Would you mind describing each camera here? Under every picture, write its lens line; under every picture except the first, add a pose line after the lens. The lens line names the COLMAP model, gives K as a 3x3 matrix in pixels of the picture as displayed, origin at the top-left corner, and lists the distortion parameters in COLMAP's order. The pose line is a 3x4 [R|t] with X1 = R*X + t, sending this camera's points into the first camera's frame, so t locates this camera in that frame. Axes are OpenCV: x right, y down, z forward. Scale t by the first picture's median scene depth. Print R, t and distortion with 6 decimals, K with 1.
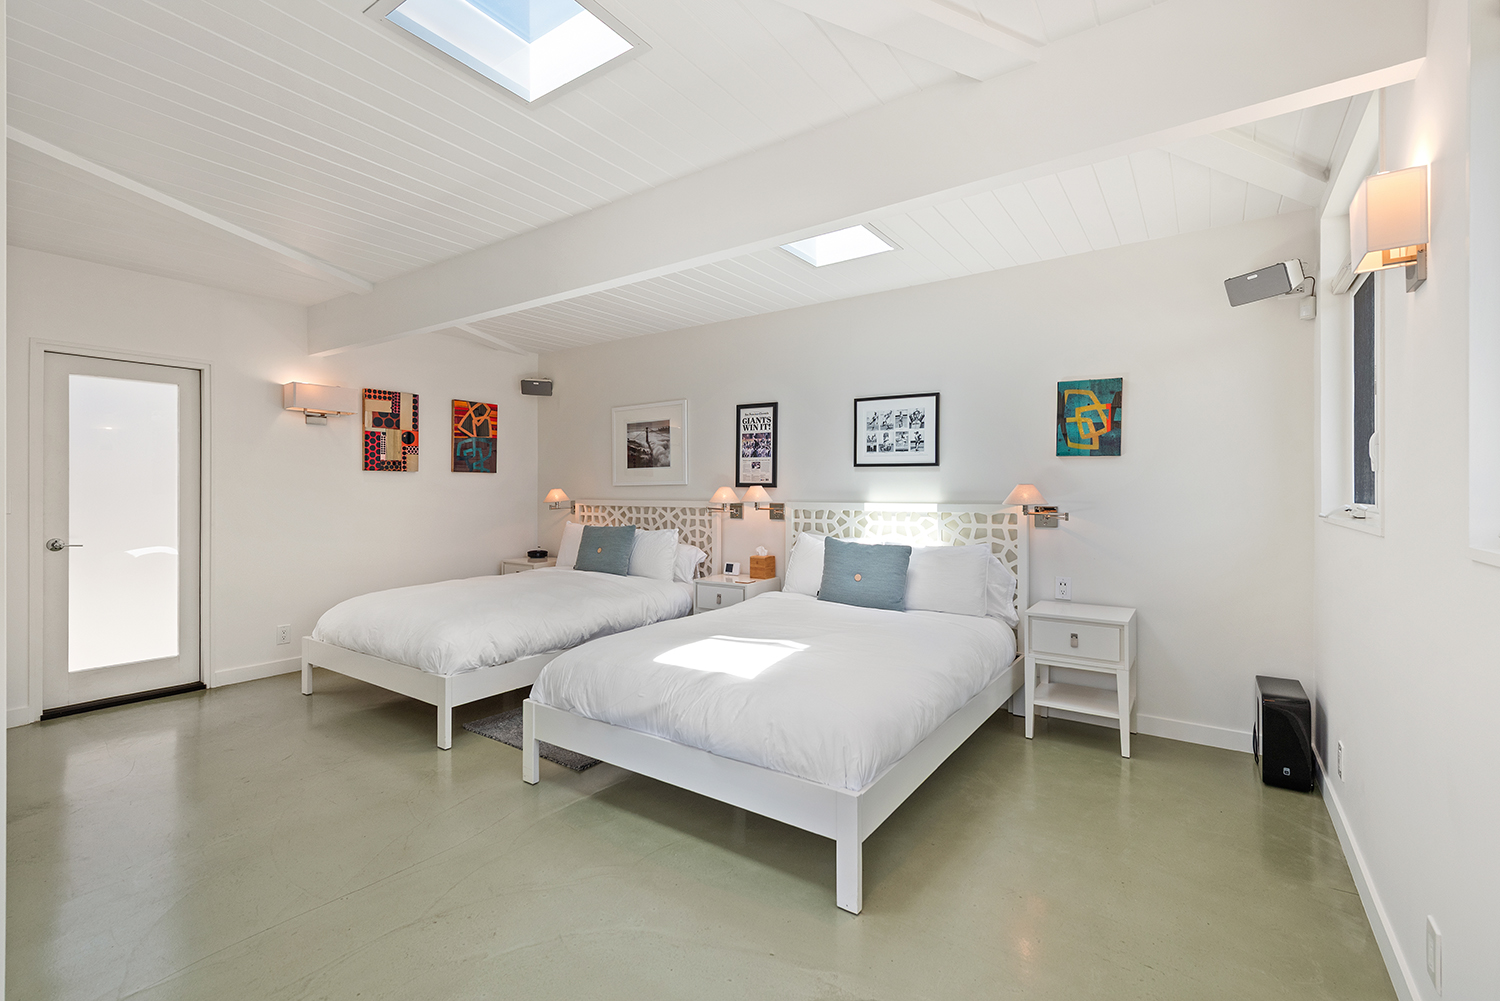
lens RADIAL K [[655.4, 0, 744.4], [0, 655.4, 500.6], [0, 0, 1]] dist [-0.002612, -0.001090]
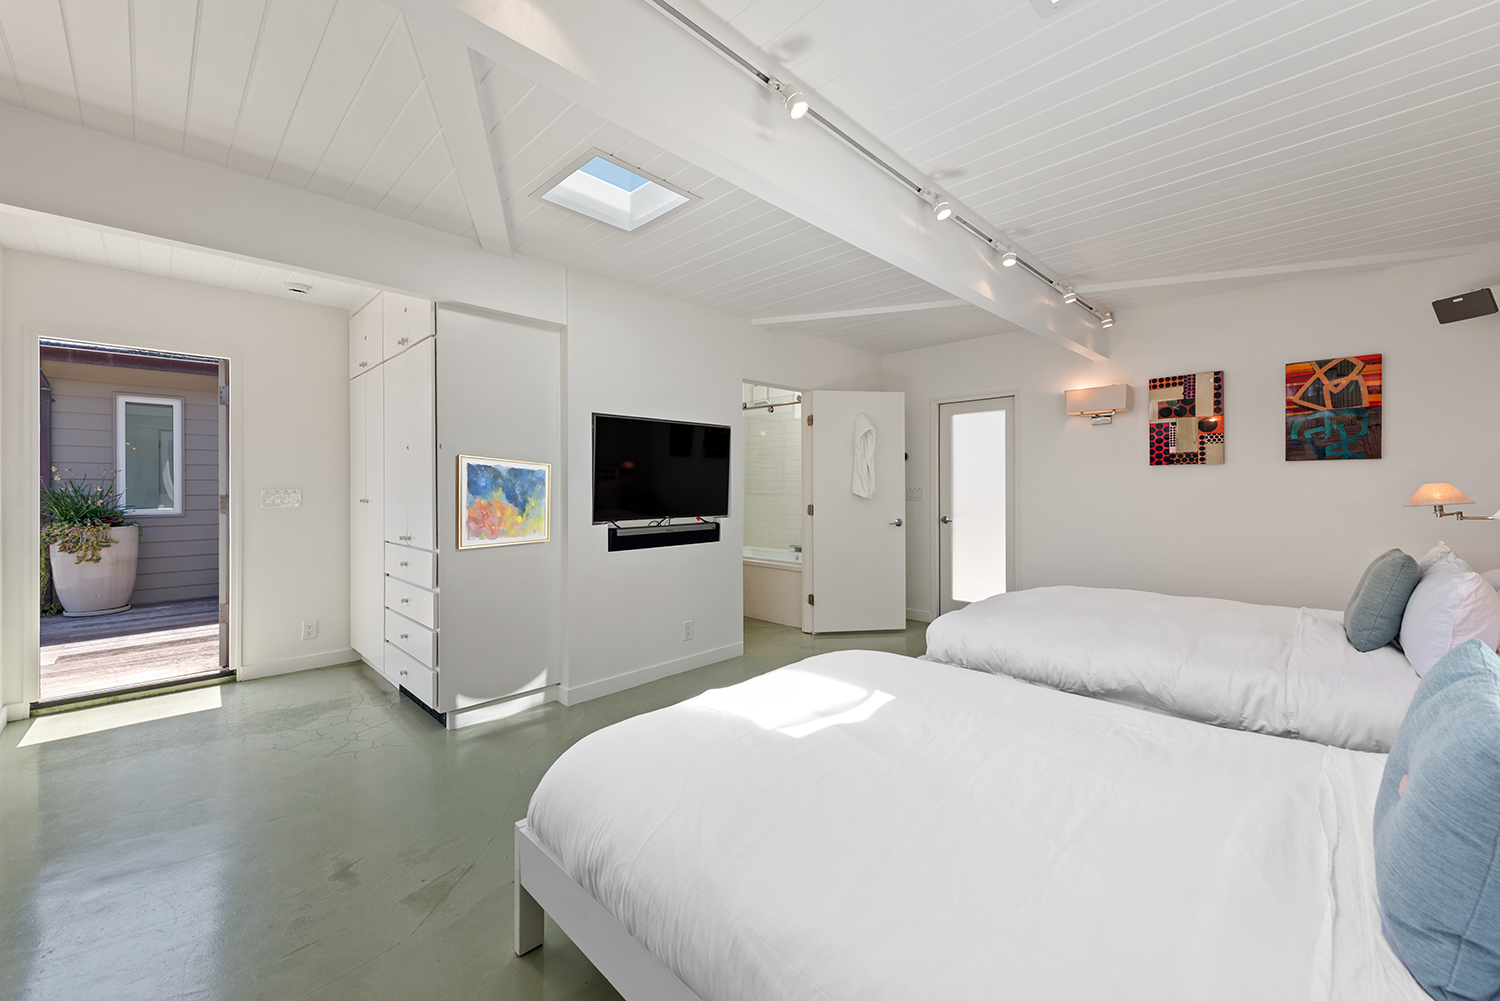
lens RADIAL K [[589.8, 0, 744.6], [0, 589.8, 491.9], [0, 0, 1]] dist [0.002826, 0.000141]
pose [[-0.193952, 0.013426, -0.980919, 0.426618], [-0.009237, 0.999837, 0.015511, -0.017149], [0.980968, 0.012069, -0.193796, 0.660626]]
